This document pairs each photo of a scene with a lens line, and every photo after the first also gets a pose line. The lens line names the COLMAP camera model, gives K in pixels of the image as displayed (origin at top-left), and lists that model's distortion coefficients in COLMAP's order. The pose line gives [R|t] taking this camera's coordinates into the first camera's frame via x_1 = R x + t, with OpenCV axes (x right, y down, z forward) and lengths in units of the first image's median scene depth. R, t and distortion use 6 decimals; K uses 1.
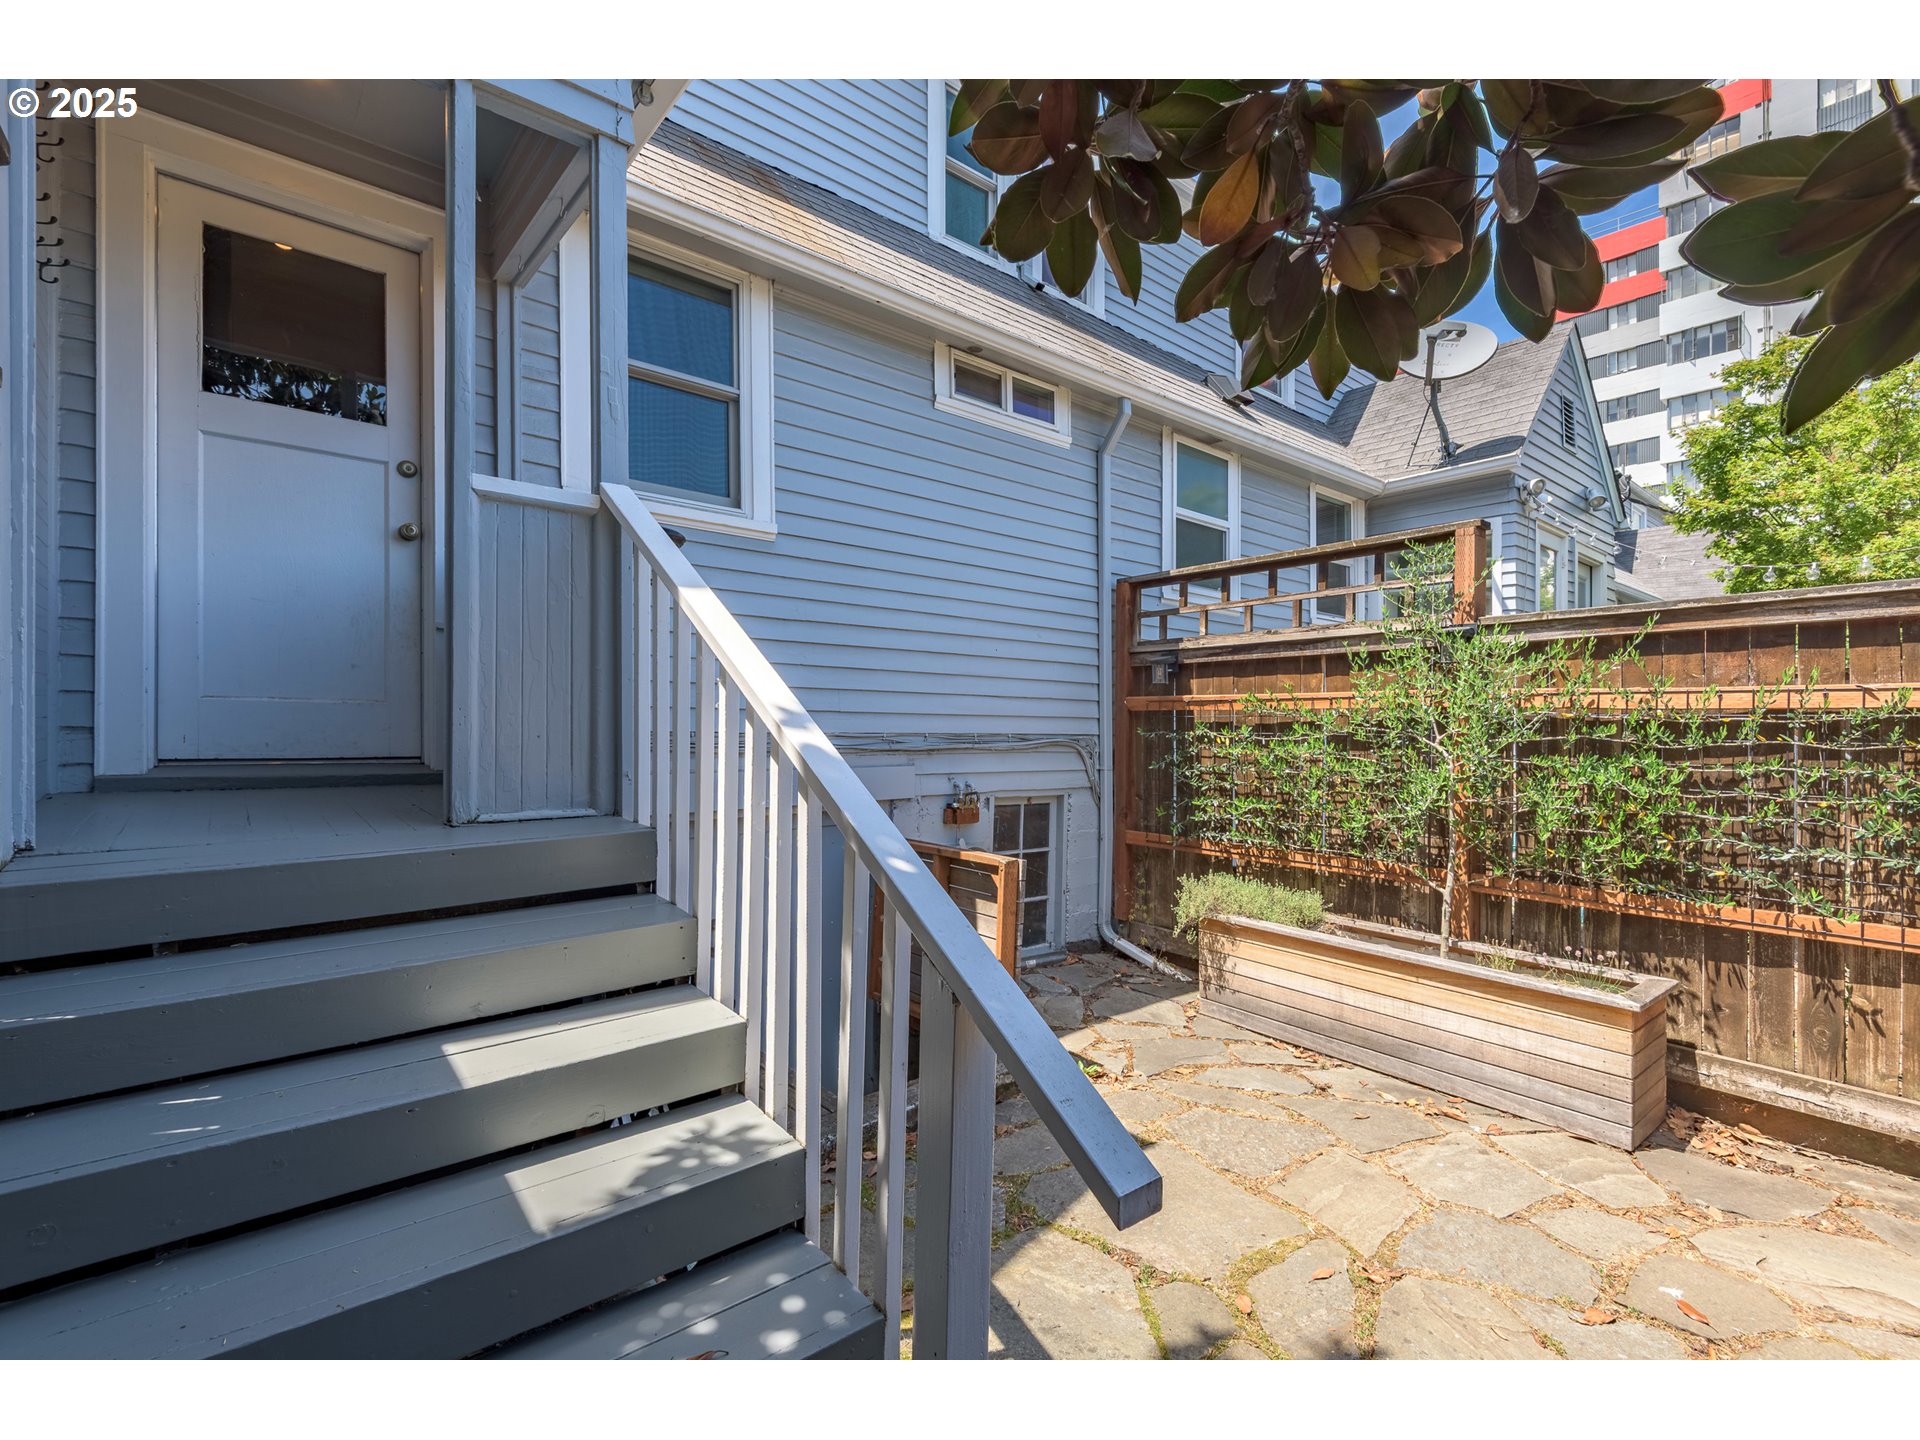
lens RADIAL K [[877.4, 0, 960.1], [0, 877.4, 730.0], [0, 0, 1]] dist [0.015522, -0.001742]
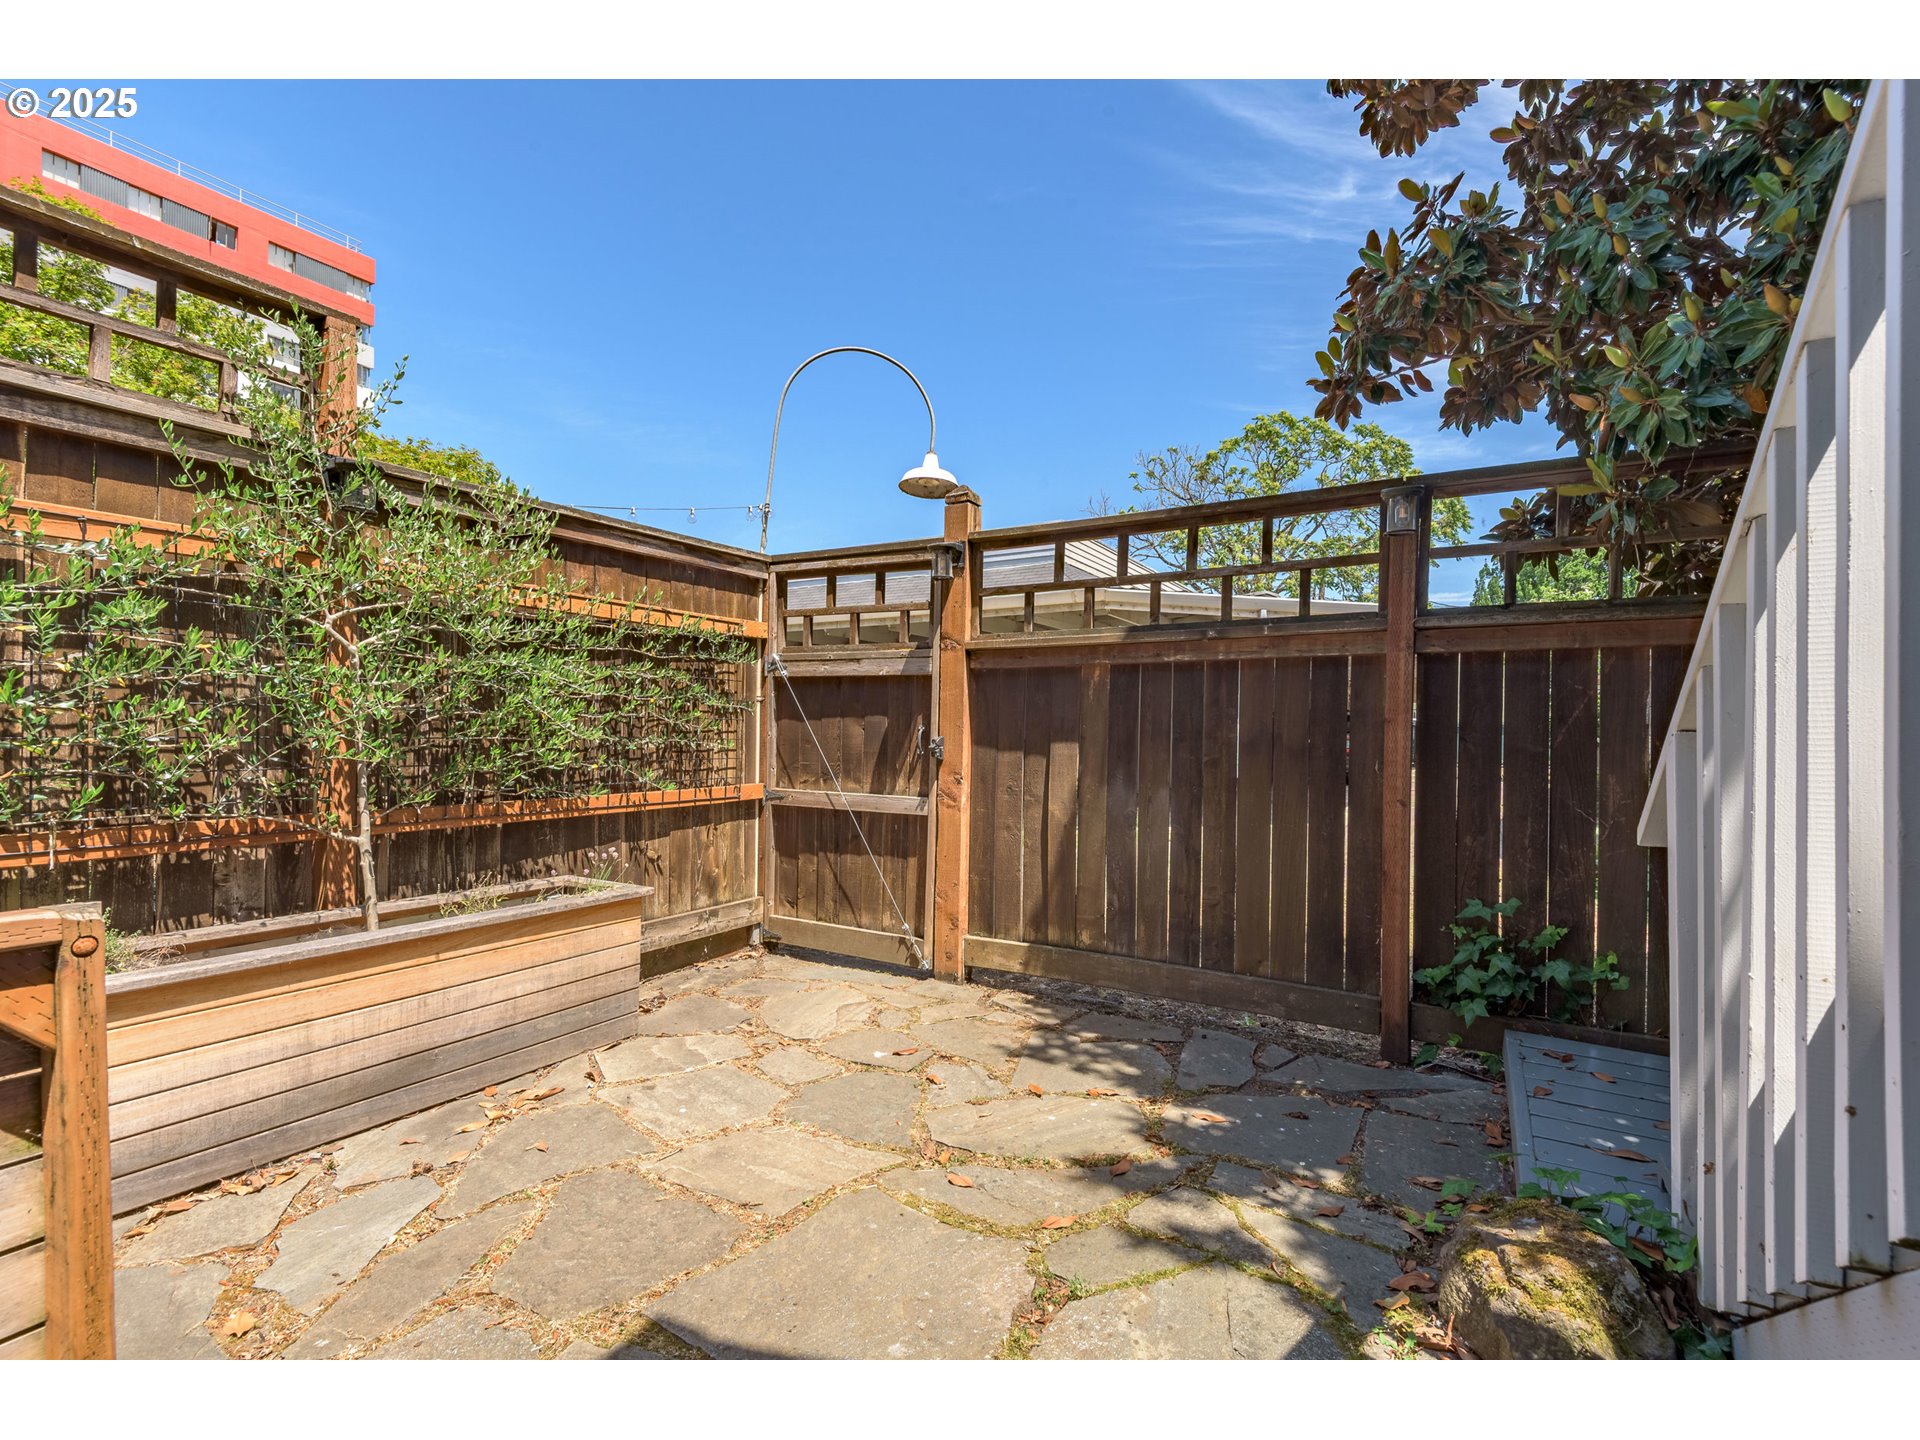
lens RADIAL K [[877.4, 0, 963.3], [0, 877.4, 714.1], [0, 0, 1]] dist [0.015522, -0.001742]
pose [[-0.343211, 0.003539, 0.939252, -0.330437], [-0.012060, 0.999894, -0.008175, 0.103212], [-0.939181, -0.014133, -0.343132, 0.971582]]
